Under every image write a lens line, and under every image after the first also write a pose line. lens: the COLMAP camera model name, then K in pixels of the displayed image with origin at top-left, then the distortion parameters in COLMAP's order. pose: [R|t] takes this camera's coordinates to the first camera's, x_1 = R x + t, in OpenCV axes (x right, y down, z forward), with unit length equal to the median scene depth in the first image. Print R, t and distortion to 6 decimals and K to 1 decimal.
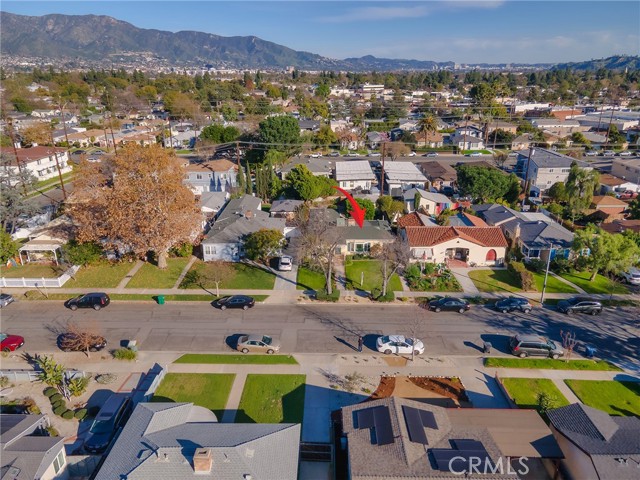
lens RADIAL K [[462.5, 0, 317.4], [0, 462.5, 238.2], [0, 0, 1]] dist [0.045707, 0.005806]
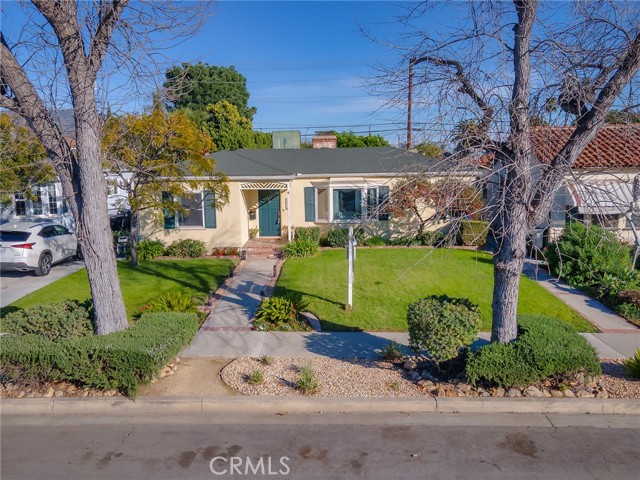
lens RADIAL K [[550.6, 0, 320.0], [0, 550.6, 240.0], [0, 0, 1]] dist [0.057434, -0.000373]
pose [[0.999978, -0.006498, 0.001274, 0.077524], [0.006621, 0.979195, -0.202811, 0.109981], [0.000070, 0.202815, 0.979217, 0.724917]]
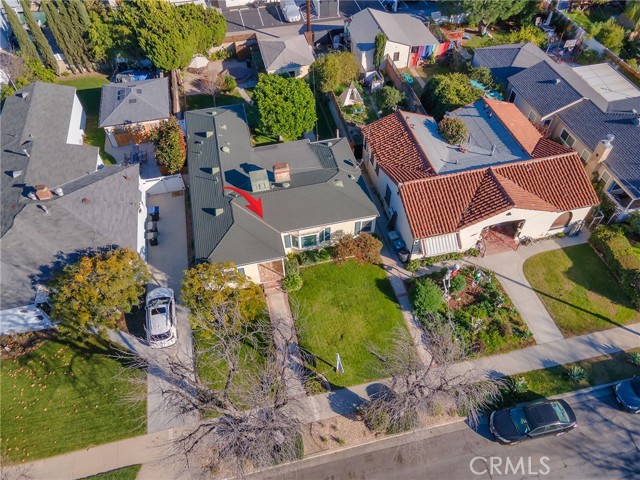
lens RADIAL K [[462.5, 0, 317.4], [0, 462.5, 238.2], [0, 0, 1]] dist [0.045707, 0.005806]
pose [[0.969848, -0.192531, 0.149420, 0.028447], [0.092616, 0.858277, 0.504760, -0.236284], [-0.225426, -0.475702, 0.850230, 0.613433]]
